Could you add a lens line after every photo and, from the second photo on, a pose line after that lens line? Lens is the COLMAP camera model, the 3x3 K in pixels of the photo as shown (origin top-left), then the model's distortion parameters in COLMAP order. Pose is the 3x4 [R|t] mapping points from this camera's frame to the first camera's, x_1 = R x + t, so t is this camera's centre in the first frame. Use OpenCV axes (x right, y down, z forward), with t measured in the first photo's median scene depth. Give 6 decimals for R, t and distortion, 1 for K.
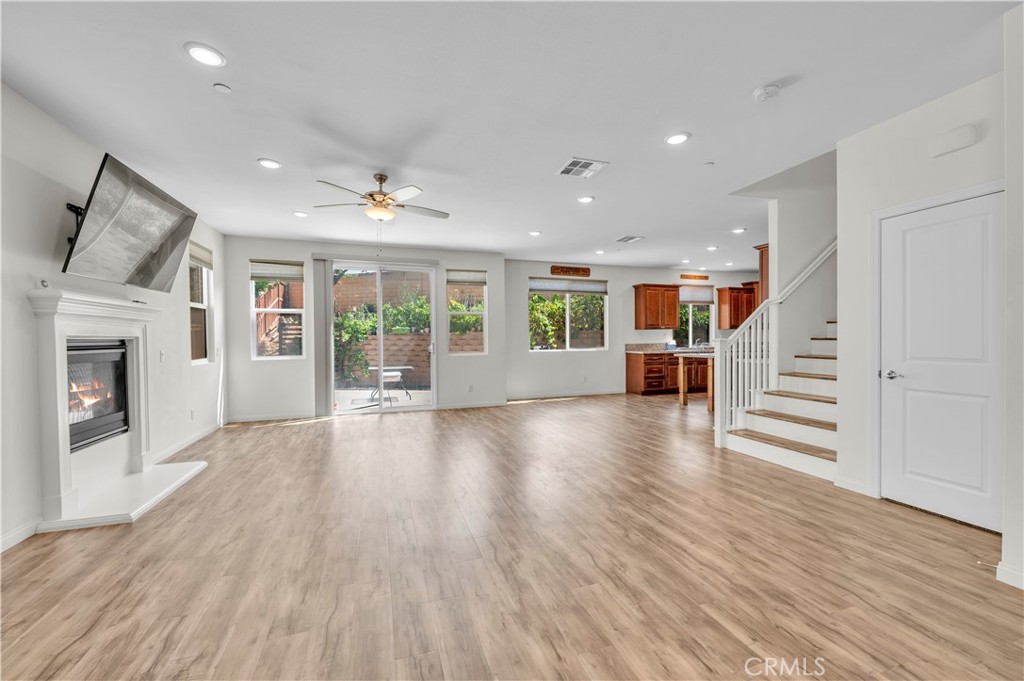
lens RADIAL K [[410.1, 0, 515.1], [0, 410.1, 343.3], [0, 0, 1]] dist [0.018159, -0.010365]
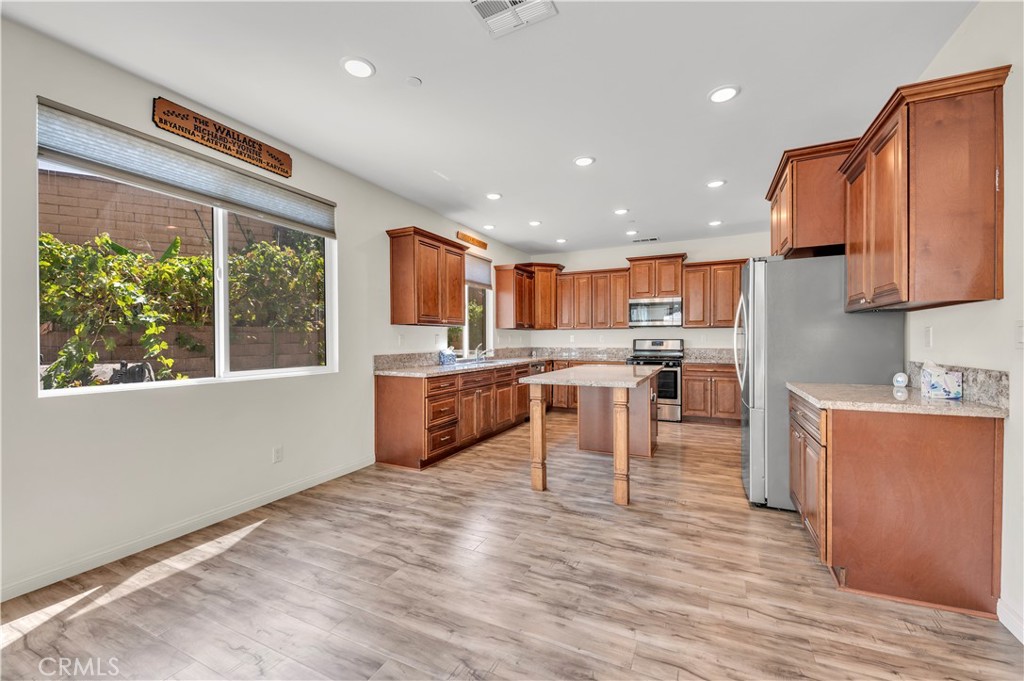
lens RADIAL K [[410.1, 0, 515.1], [0, 410.1, 343.3], [0, 0, 1]] dist [0.018159, -0.010365]
pose [[0.697440, -0.002802, 0.716638, 0.053507], [0.008620, 0.999953, -0.004479, -0.008656], [-0.716592, 0.009301, 0.697431, 0.578937]]
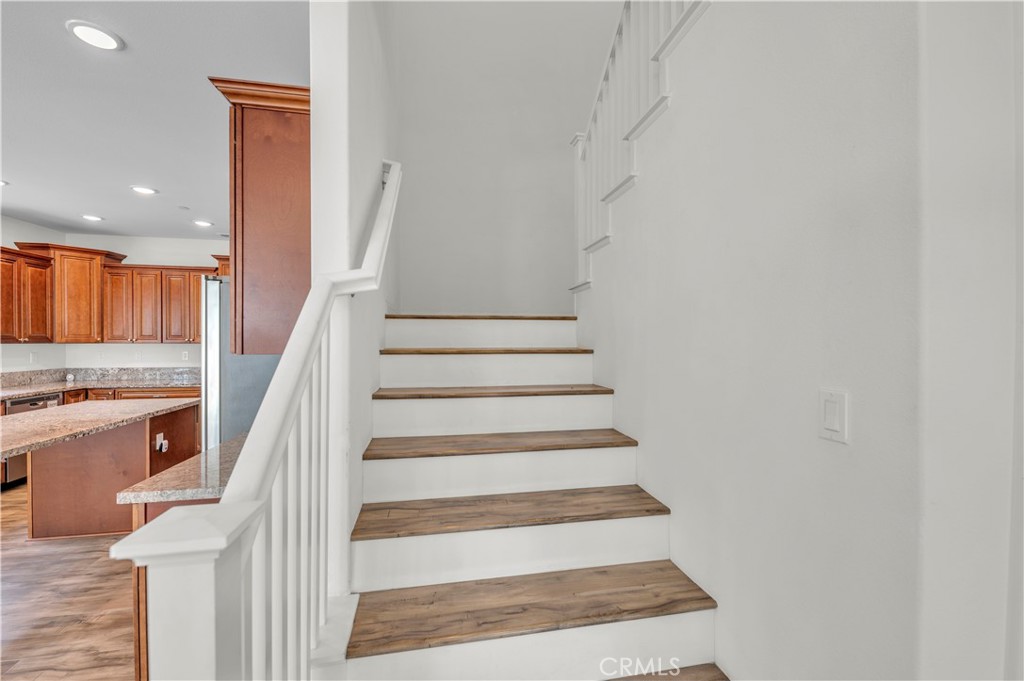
lens RADIAL K [[410.1, 0, 515.1], [0, 410.1, 343.3], [0, 0, 1]] dist [0.018159, -0.010365]
pose [[0.127369, 0.002951, 0.991851, 0.193026], [0.008133, 0.999959, -0.004020, -0.031902], [-0.991822, 0.008578, 0.127340, 0.447774]]
